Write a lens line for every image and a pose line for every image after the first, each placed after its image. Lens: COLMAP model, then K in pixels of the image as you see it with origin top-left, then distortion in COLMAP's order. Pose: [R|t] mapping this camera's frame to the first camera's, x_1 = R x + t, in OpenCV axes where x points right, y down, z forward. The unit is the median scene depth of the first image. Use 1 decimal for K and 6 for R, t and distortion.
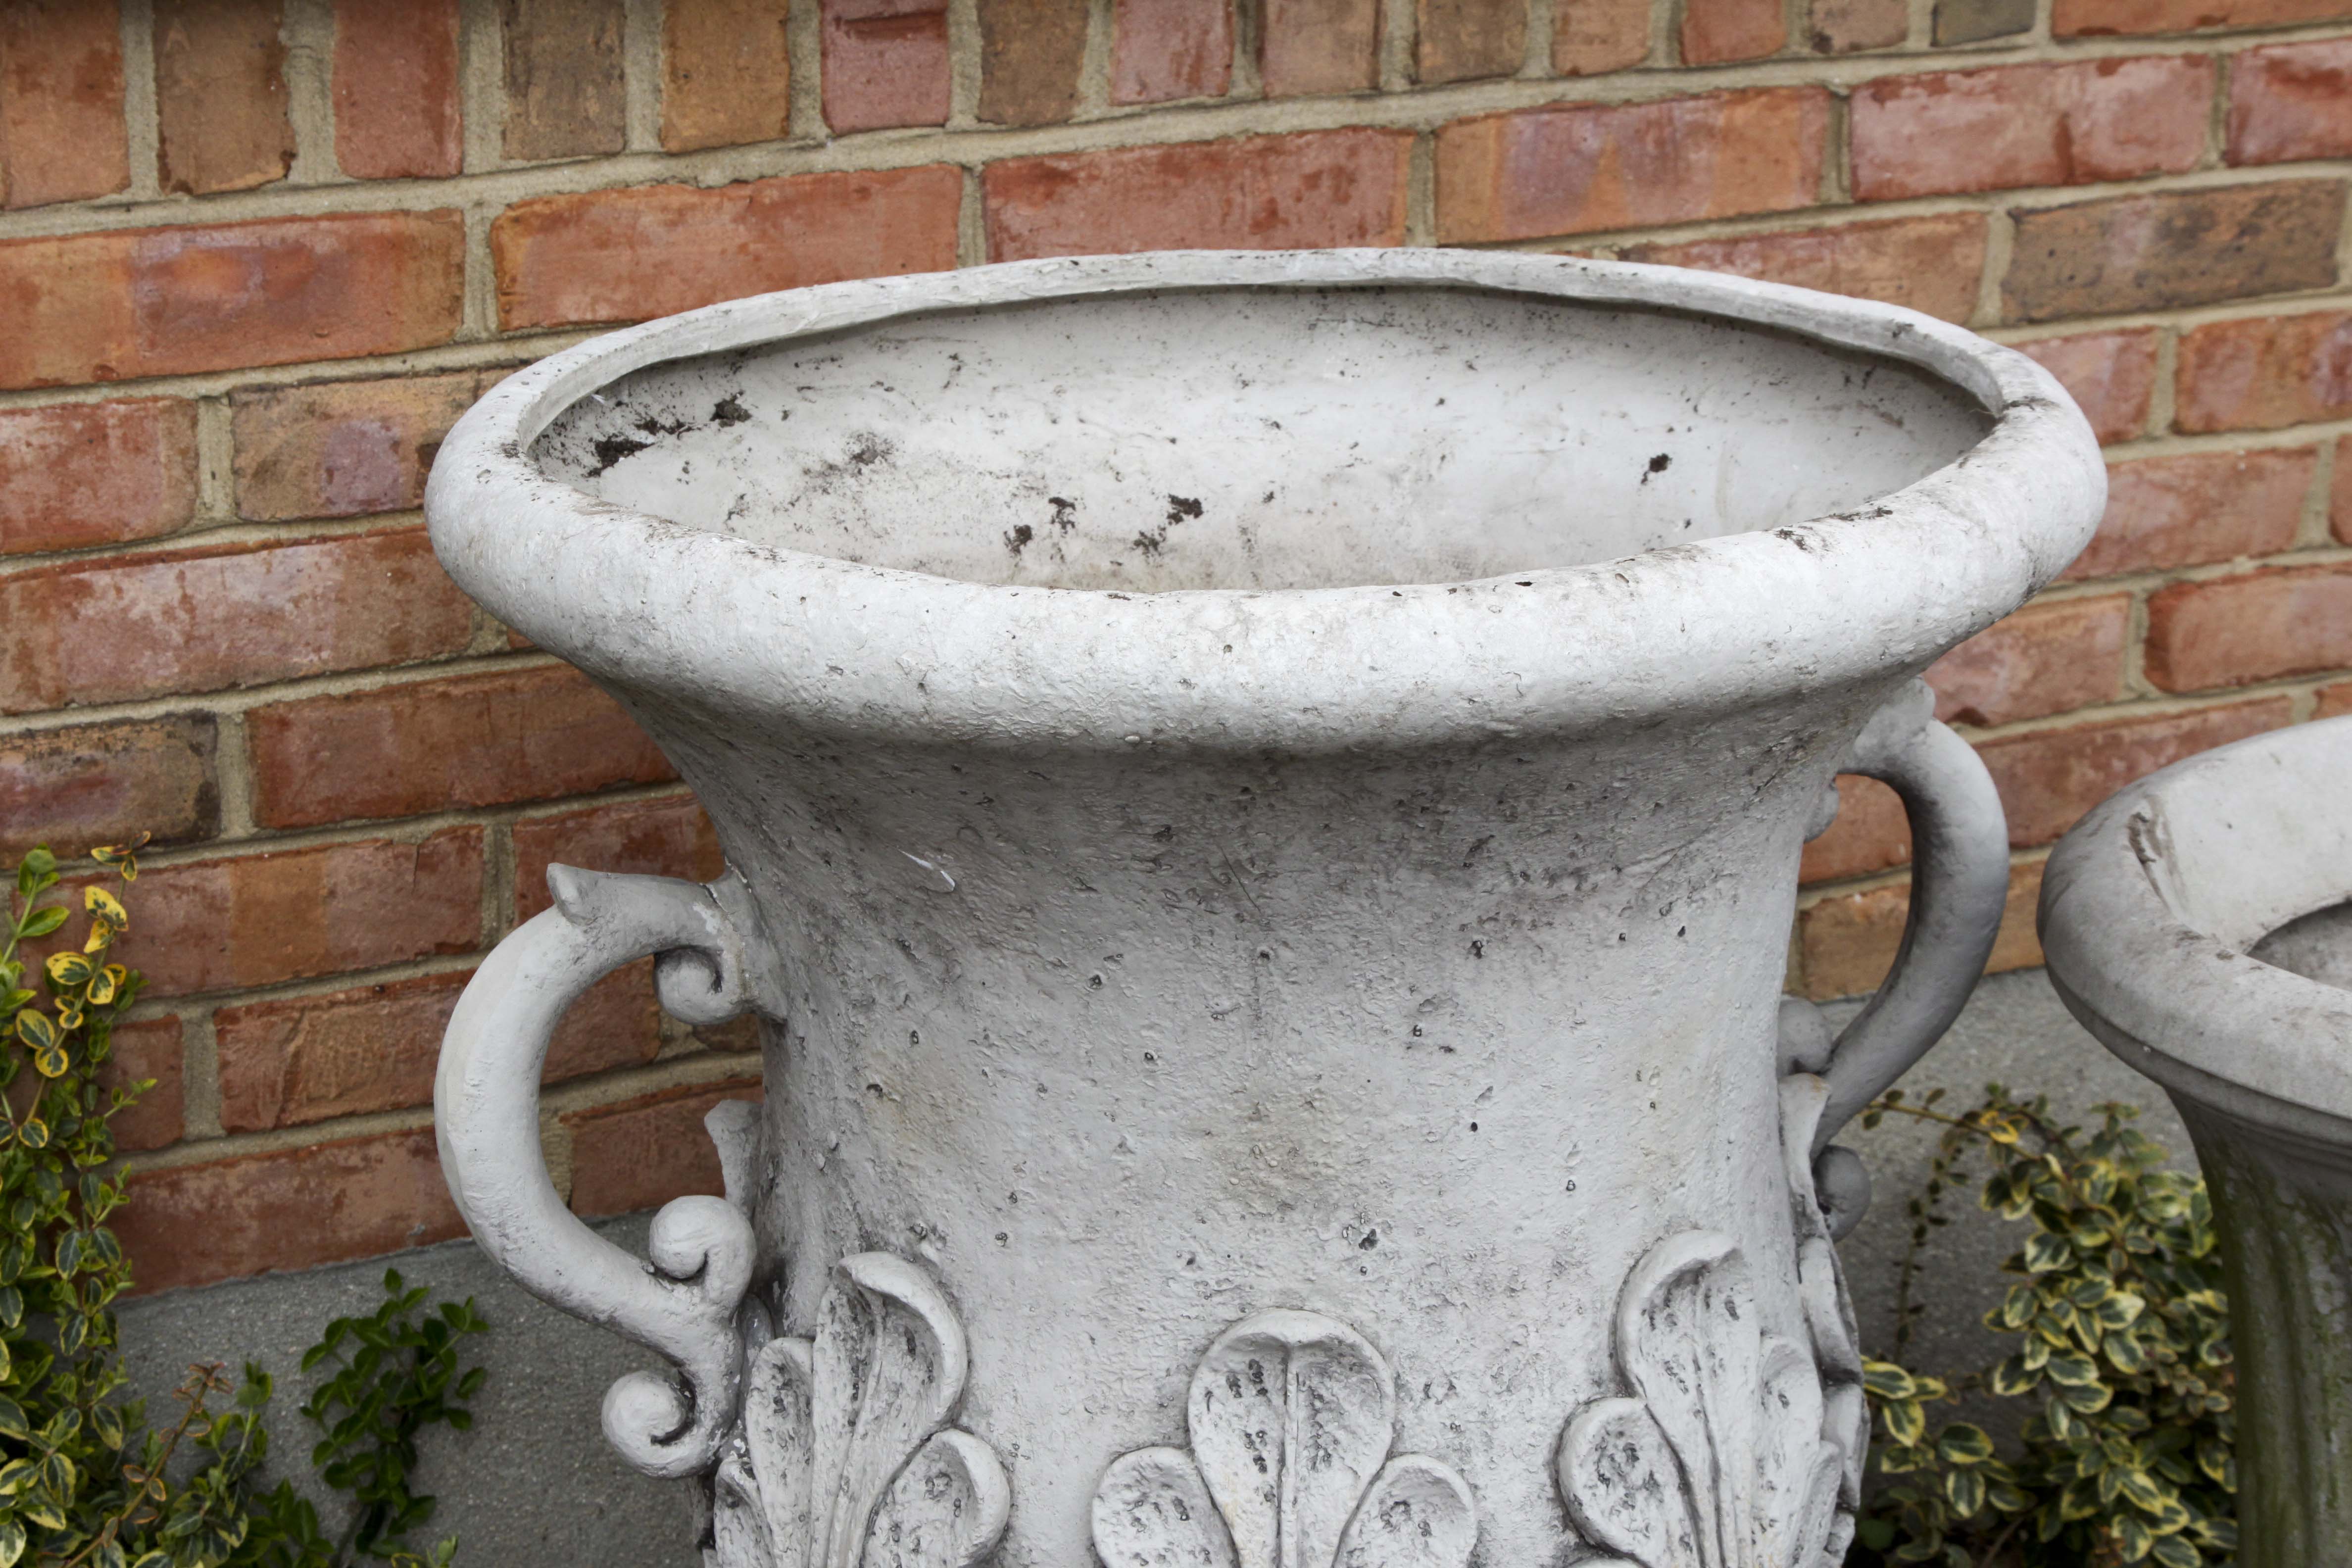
lens RADIAL K [[4963.4, 0, 1189.6], [0, 4963.4, 791.9], [0, 0, 1]] dist [0.093477, 0.151364]
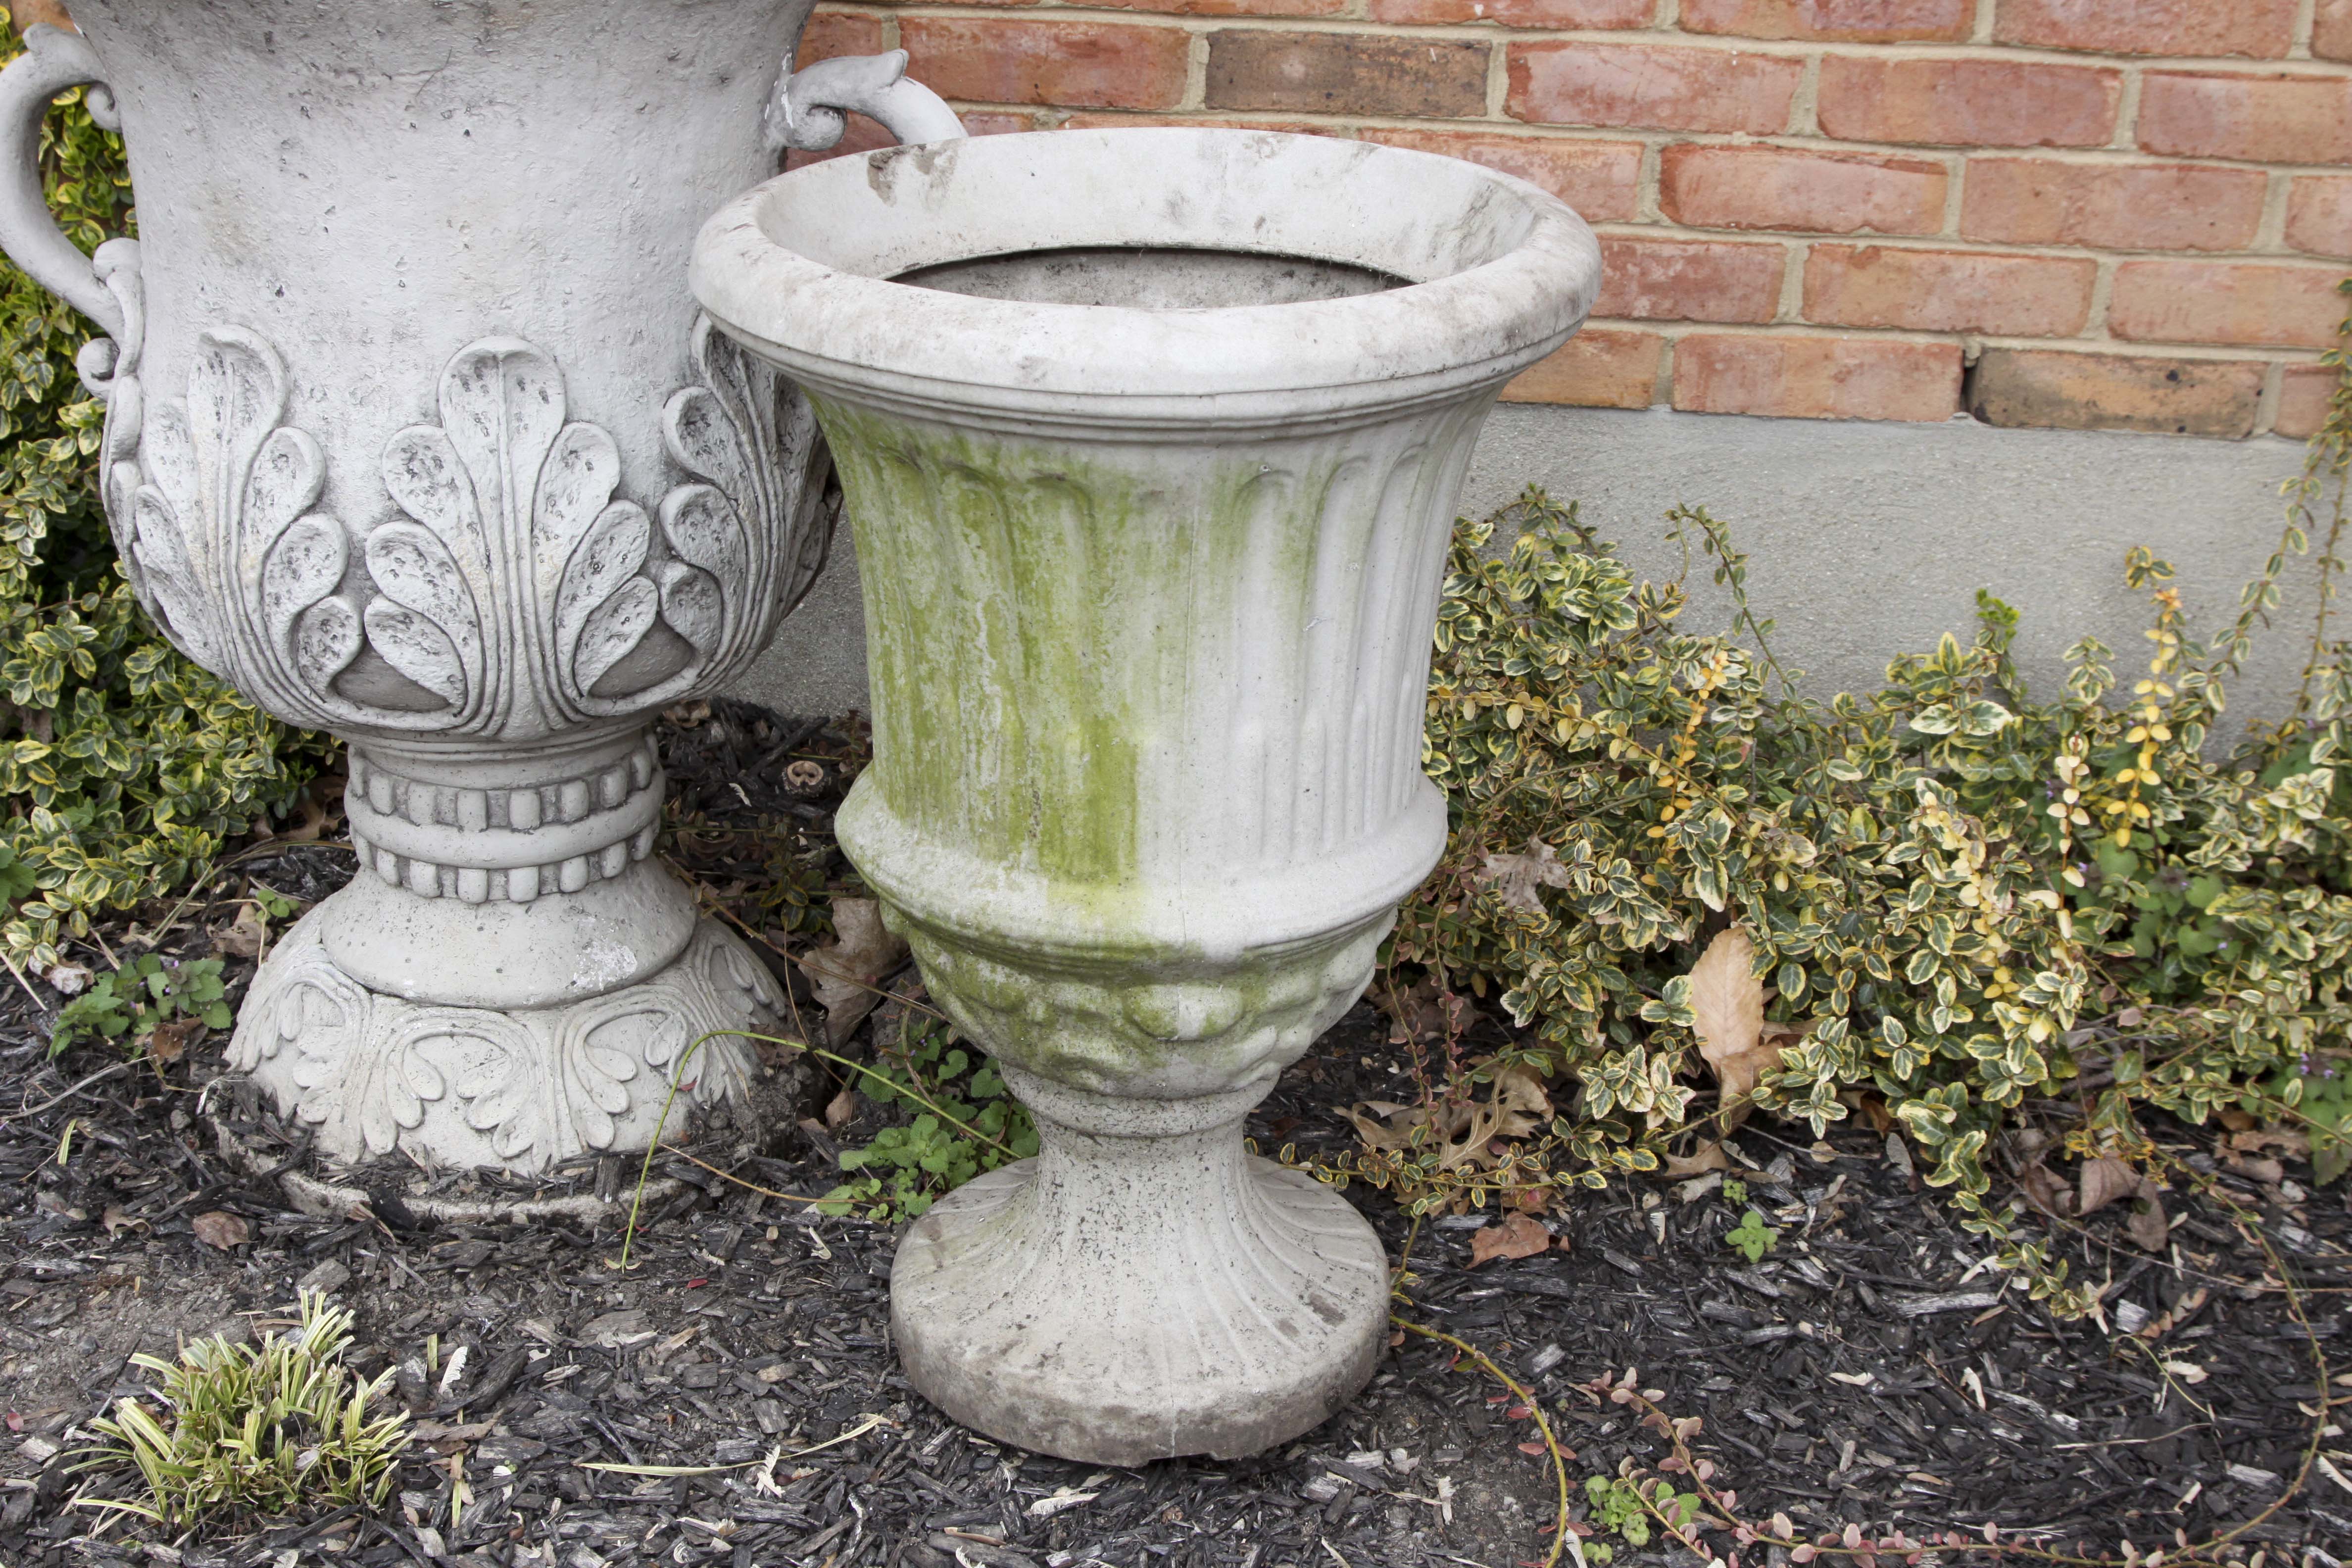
lens RADIAL K [[3431.2, 0, 1198.9], [0, 3431.2, 779.8], [0, 0, 1]] dist [-0.049096, 0.098920]
pose [[0.861759, 0.222516, -0.455914, 0.693082], [-0.179676, 0.974294, 0.135898, 0.031932], [0.474433, -0.035194, 0.879588, 0.116163]]
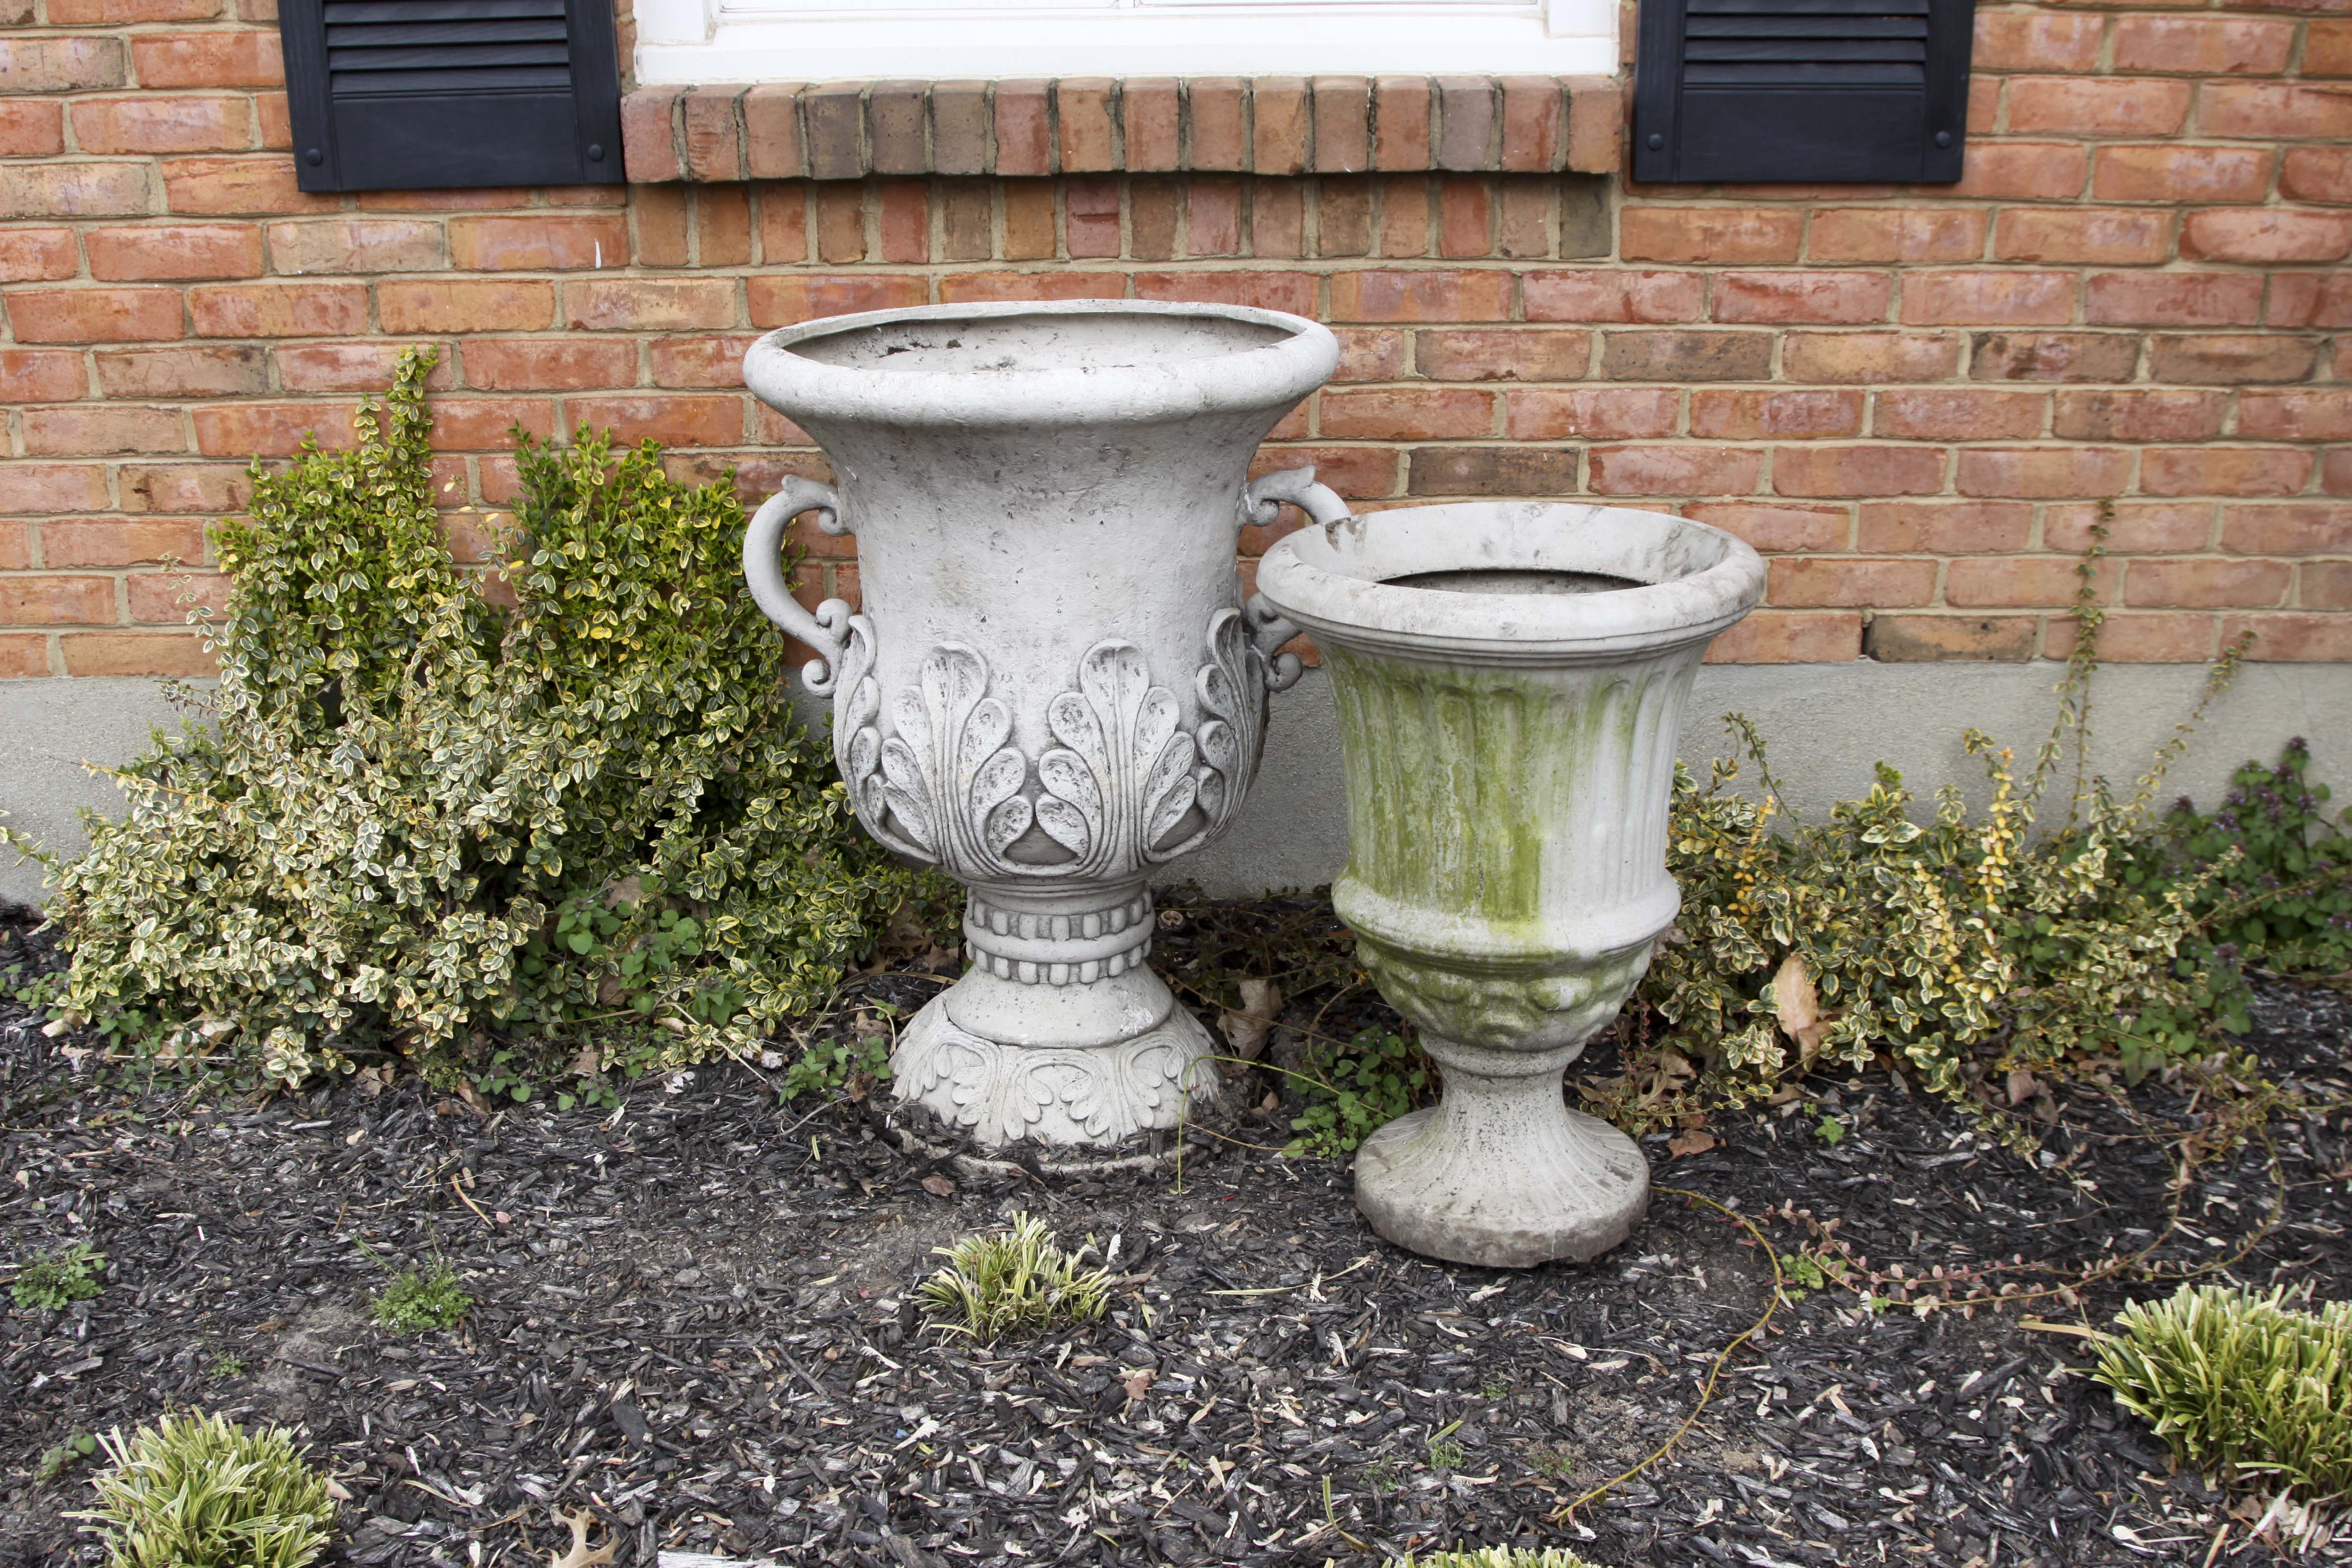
lens RADIAL K [[2672.9, 0, 1176.0], [0, 2672.9, 784.0], [0, 0, 1]] dist [-0.129827, 0.055800]
pose [[0.903497, 0.129191, -0.408660, 0.626586], [-0.126777, 0.991378, 0.033118, 0.096788], [0.409415, 0.021887, 0.912086, -0.277749]]
